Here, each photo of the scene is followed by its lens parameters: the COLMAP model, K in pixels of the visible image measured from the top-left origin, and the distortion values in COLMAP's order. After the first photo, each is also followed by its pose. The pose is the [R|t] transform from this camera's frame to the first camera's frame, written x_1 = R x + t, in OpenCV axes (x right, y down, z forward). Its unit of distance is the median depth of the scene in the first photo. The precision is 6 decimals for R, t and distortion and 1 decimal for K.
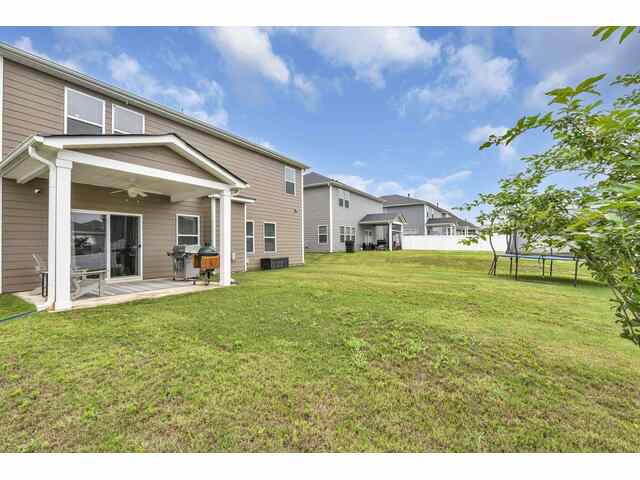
lens RADIAL K [[282.9, 0, 321.8], [0, 282.9, 239.5], [0, 0, 1]] dist [0.004581, 0.000143]
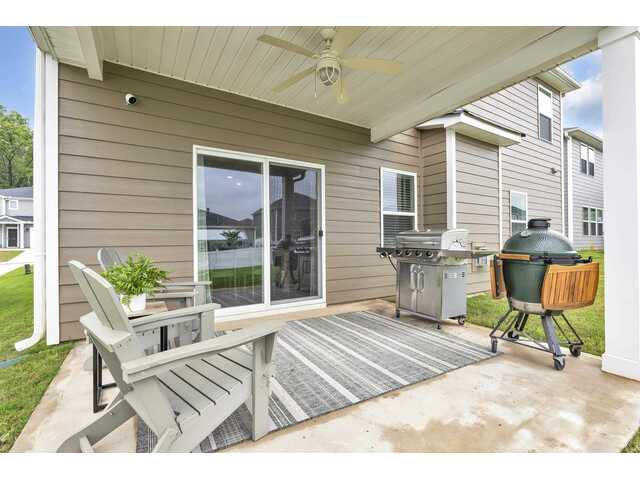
lens RADIAL K [[288.8, 0, 319.6], [0, 288.8, 239.8], [0, 0, 1]] dist [0.000003, -0.000071]
pose [[0.910761, 0.001192, -0.412931, -0.408816], [0.004128, 0.999920, 0.011992, 0.024558], [0.412912, -0.012627, 0.910683, 0.520187]]
